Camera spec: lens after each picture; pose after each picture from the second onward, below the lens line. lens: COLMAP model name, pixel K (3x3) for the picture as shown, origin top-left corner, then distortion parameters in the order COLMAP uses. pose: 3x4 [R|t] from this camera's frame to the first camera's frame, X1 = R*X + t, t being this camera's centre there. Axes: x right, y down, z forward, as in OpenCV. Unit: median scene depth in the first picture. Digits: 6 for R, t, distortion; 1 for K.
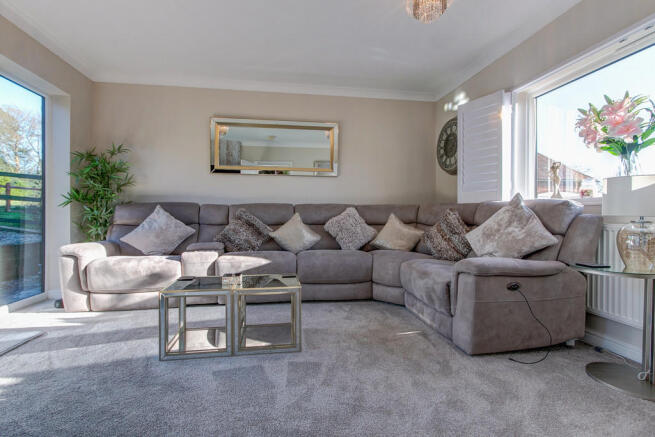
lens RADIAL K [[294.4, 0, 326.0], [0, 294.4, 217.6], [0, 0, 1]] dist [-0.005900, -0.000398]
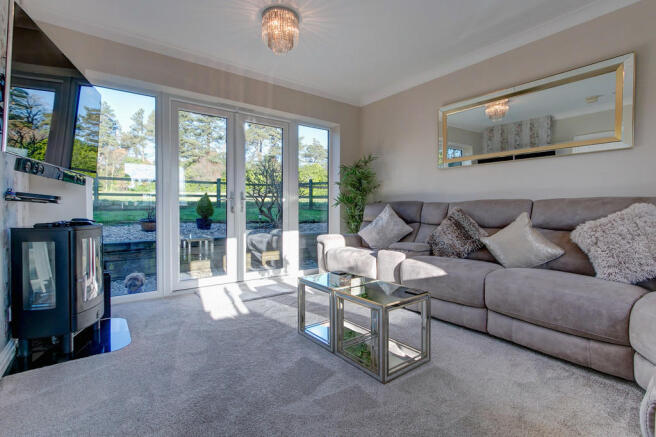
lens RADIAL K [[309.3, 0, 325.1], [0, 309.3, 213.1], [0, 0, 1]] dist [-0.006568, -0.000448]
pose [[0.474904, 0.010541, -0.879975, 0.345106], [-0.005079, 0.999944, 0.009237, -0.020252], [0.880023, 0.000083, 0.474931, 0.251470]]
